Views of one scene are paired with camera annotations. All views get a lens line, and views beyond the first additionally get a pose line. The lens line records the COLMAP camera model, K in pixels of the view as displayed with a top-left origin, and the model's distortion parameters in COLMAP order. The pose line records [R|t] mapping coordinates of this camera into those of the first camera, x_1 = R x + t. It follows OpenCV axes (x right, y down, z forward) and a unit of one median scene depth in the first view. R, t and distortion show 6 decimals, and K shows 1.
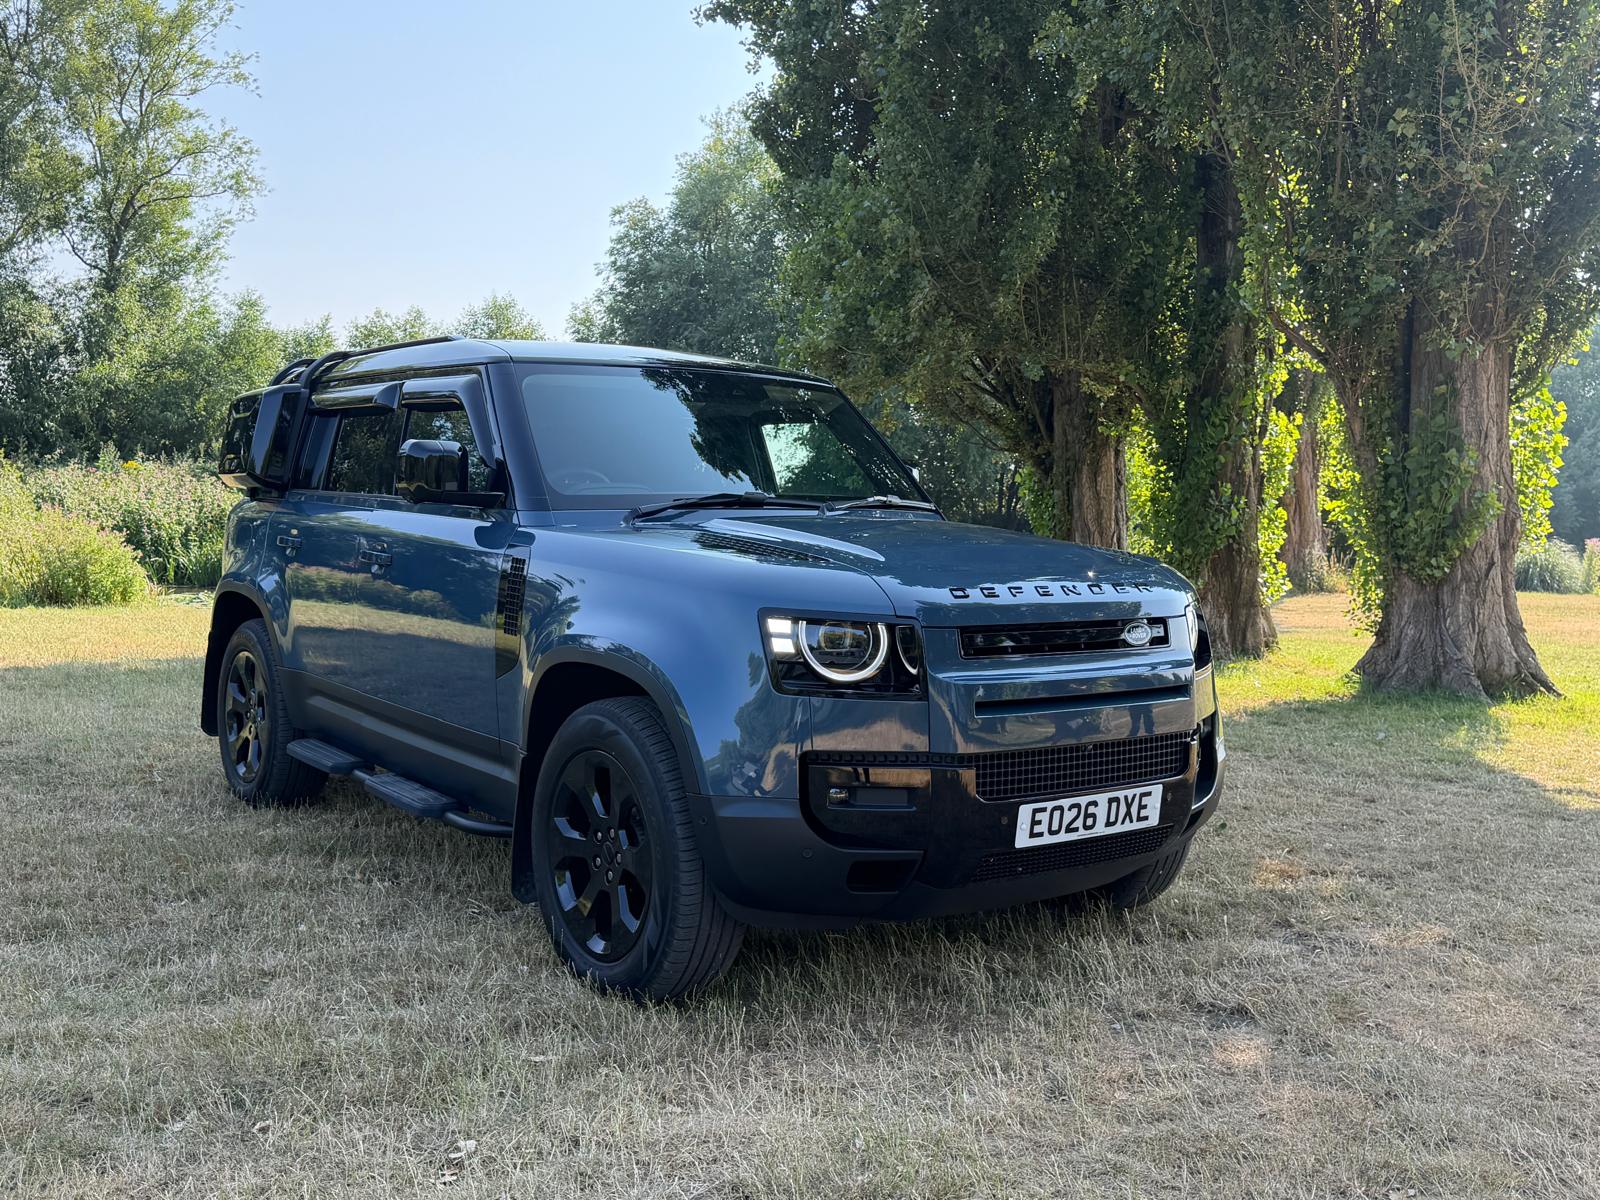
lens RADIAL K [[1621.8, 0, 798.4], [0, 1621.8, 641.1], [0, 0, 1]] dist [0.127466, -0.353401]
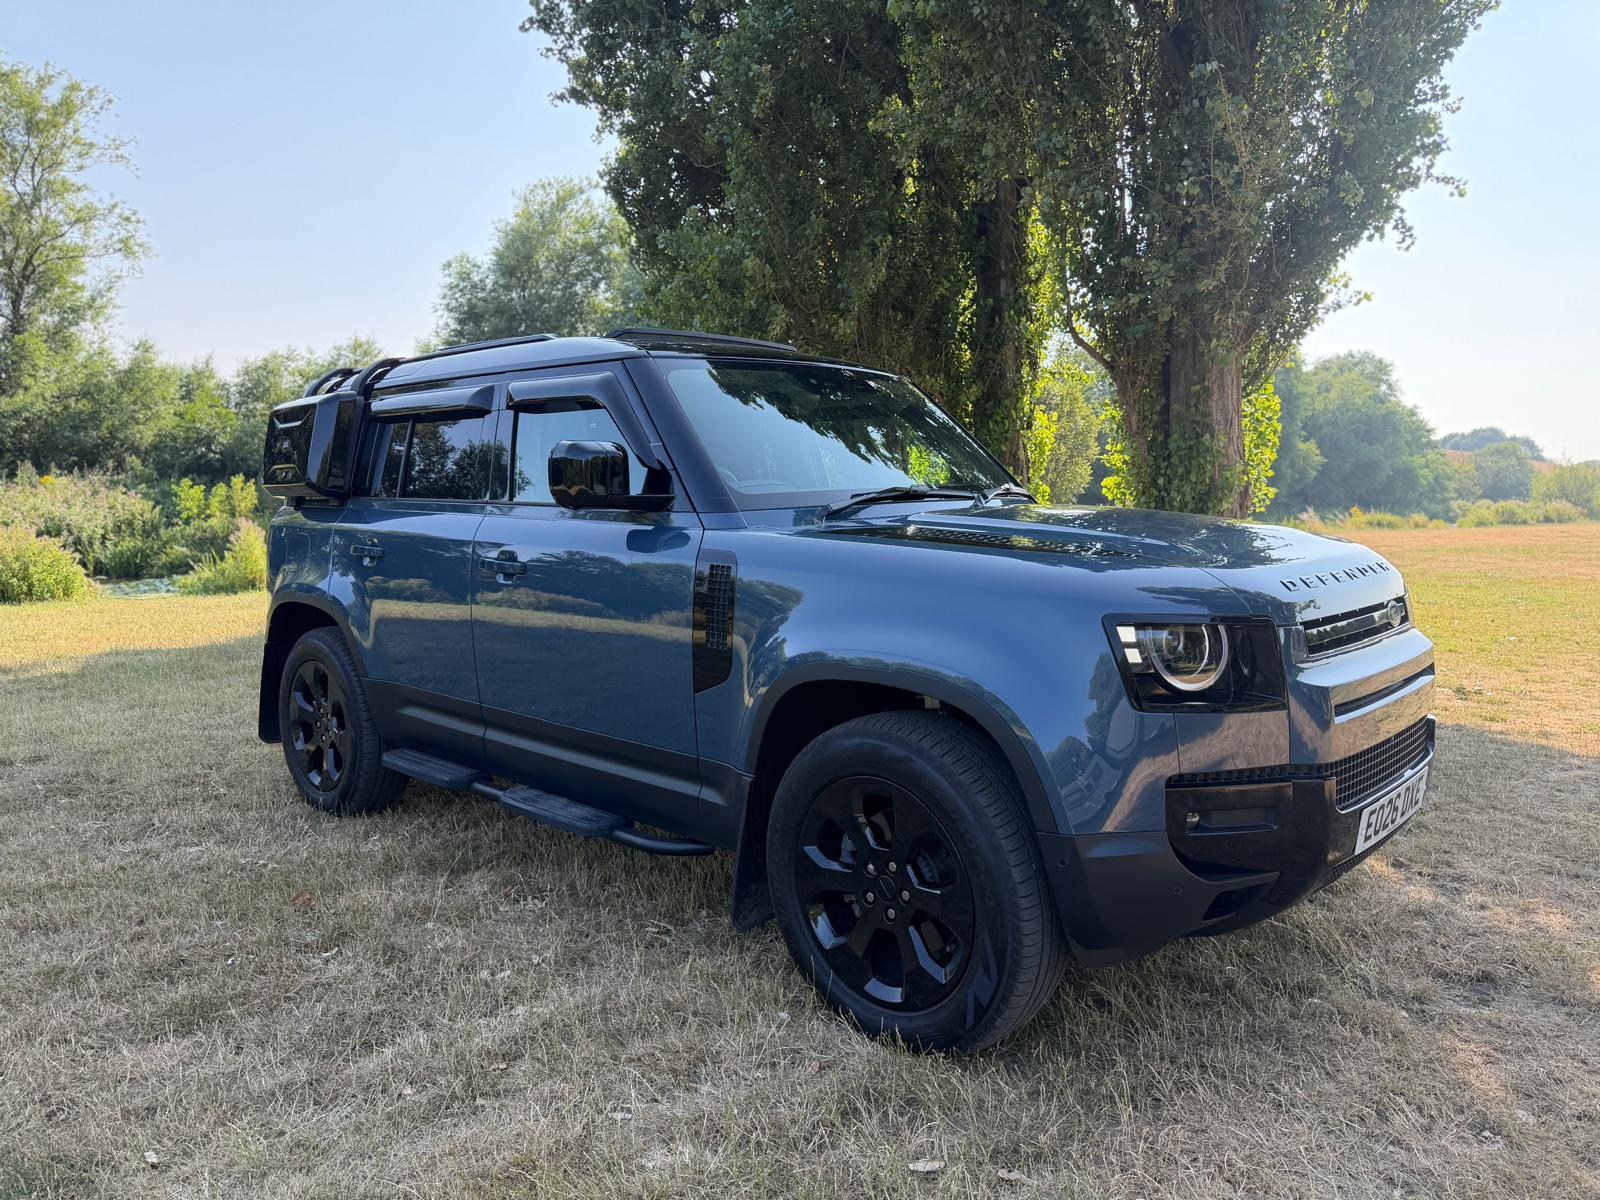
lens RADIAL K [[1173.5, 0, 799.2], [0, 1173.5, 621.4], [0, 0, 1]] dist [0.041803, -0.060460]
pose [[0.981160, -0.055007, 0.185203, -0.086300], [0.049681, 0.998211, 0.033280, -0.013140], [-0.186702, -0.023452, 0.982137, 0.114234]]
